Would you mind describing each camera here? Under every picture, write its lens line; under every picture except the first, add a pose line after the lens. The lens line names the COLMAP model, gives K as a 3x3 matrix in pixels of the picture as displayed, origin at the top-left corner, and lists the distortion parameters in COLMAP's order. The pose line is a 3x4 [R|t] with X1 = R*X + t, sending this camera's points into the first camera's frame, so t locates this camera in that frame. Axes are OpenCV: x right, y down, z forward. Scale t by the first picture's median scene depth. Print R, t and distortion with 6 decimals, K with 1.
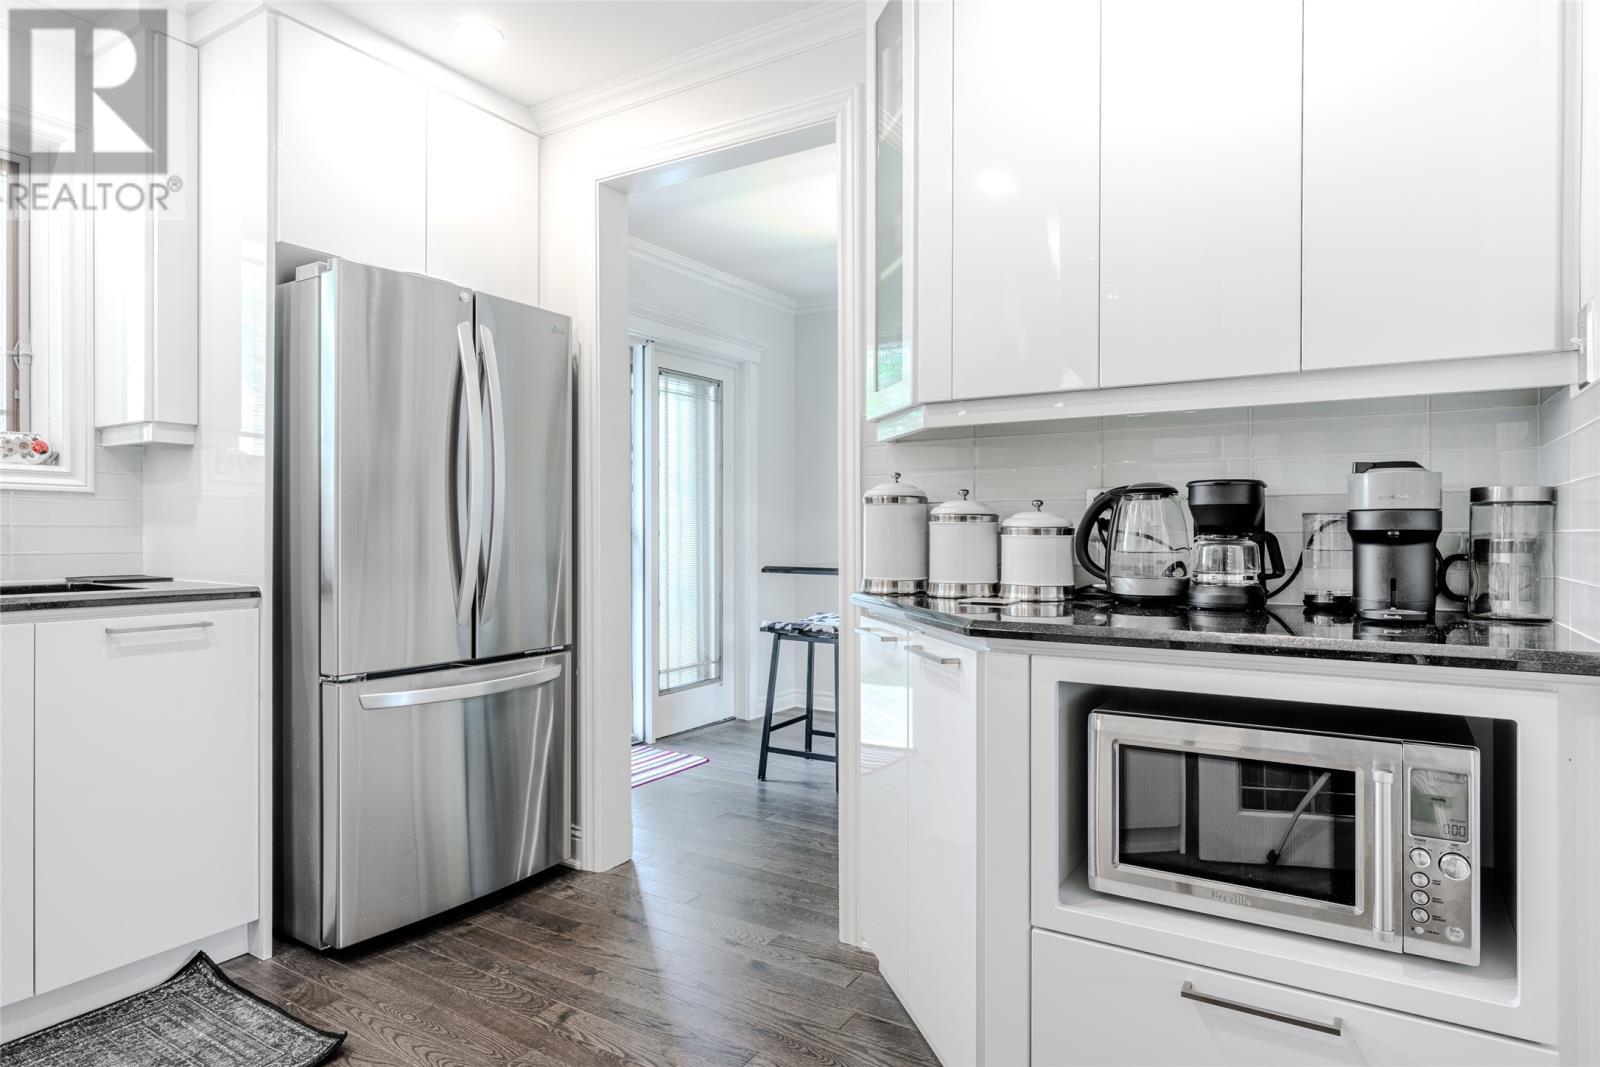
lens RADIAL K [[920.8, 0, 800.0], [0, 920.8, 533.5], [0, 0, 1]] dist [-0.002698, -0.000660]
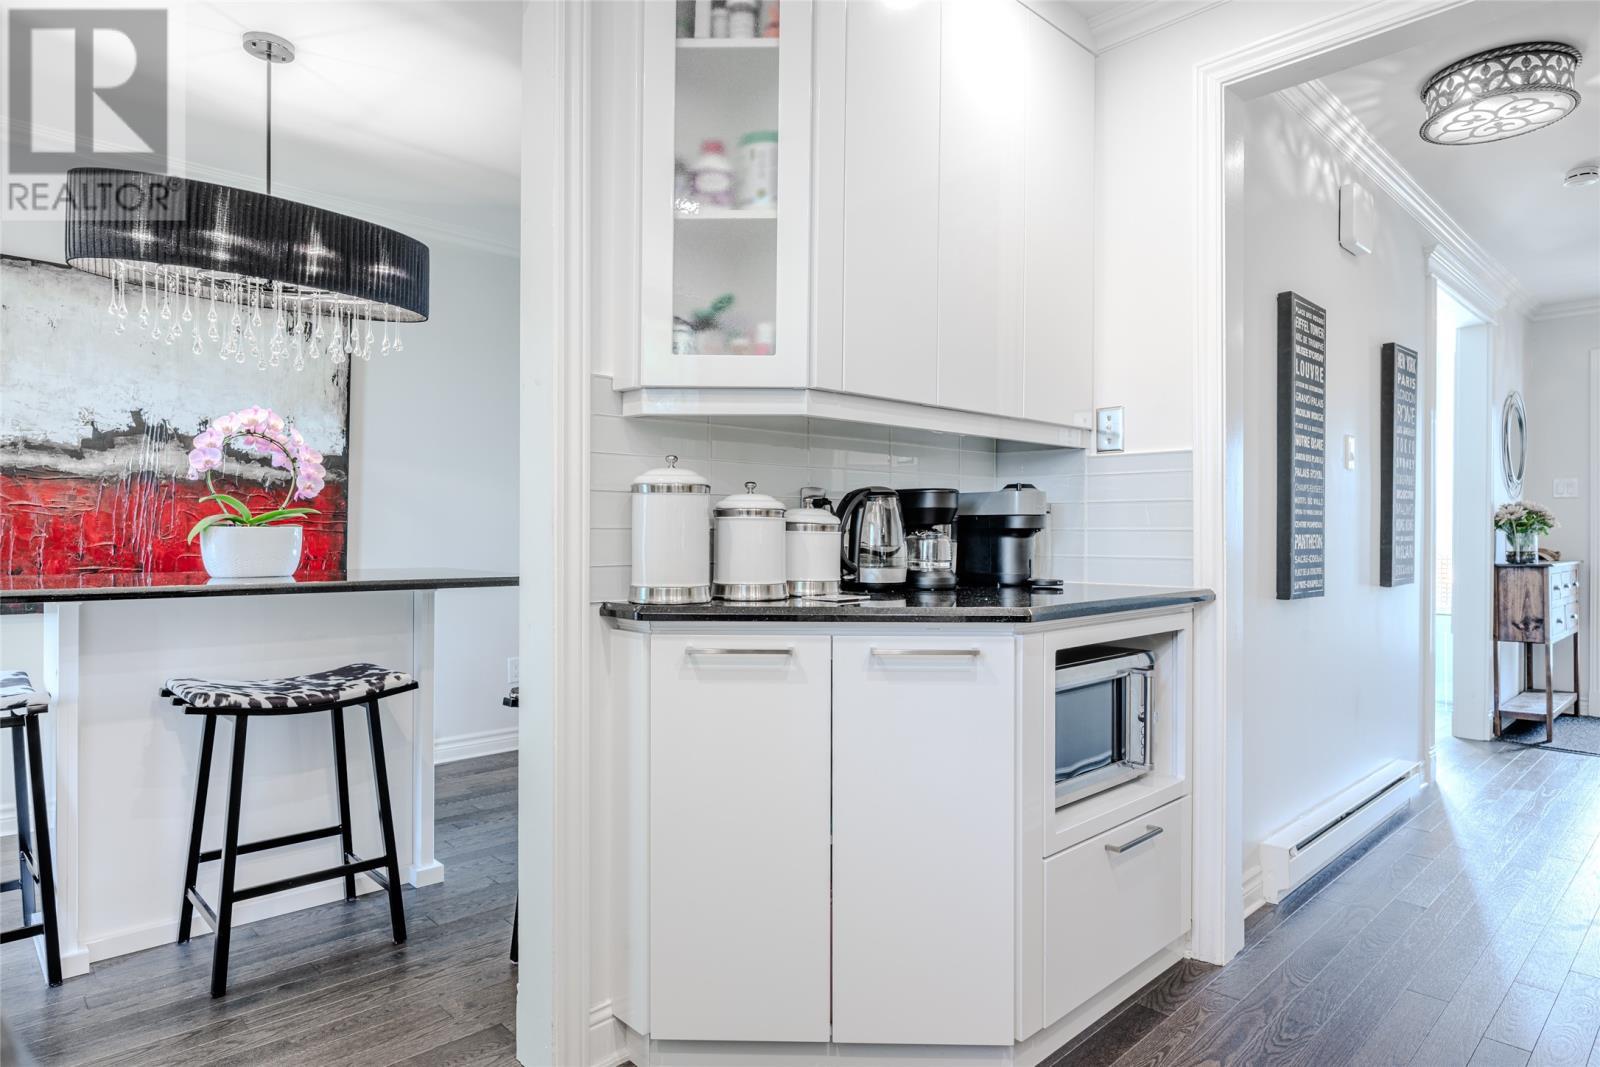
lens RADIAL K [[920.8, 0, 800.0], [0, 920.8, 533.5], [0, 0, 1]] dist [-0.002698, -0.000660]
pose [[0.262575, -0.008528, 0.964874, -0.810501], [-0.007480, 0.999913, 0.010874, -0.007762], [-0.964883, -0.010072, 0.262488, 0.816264]]
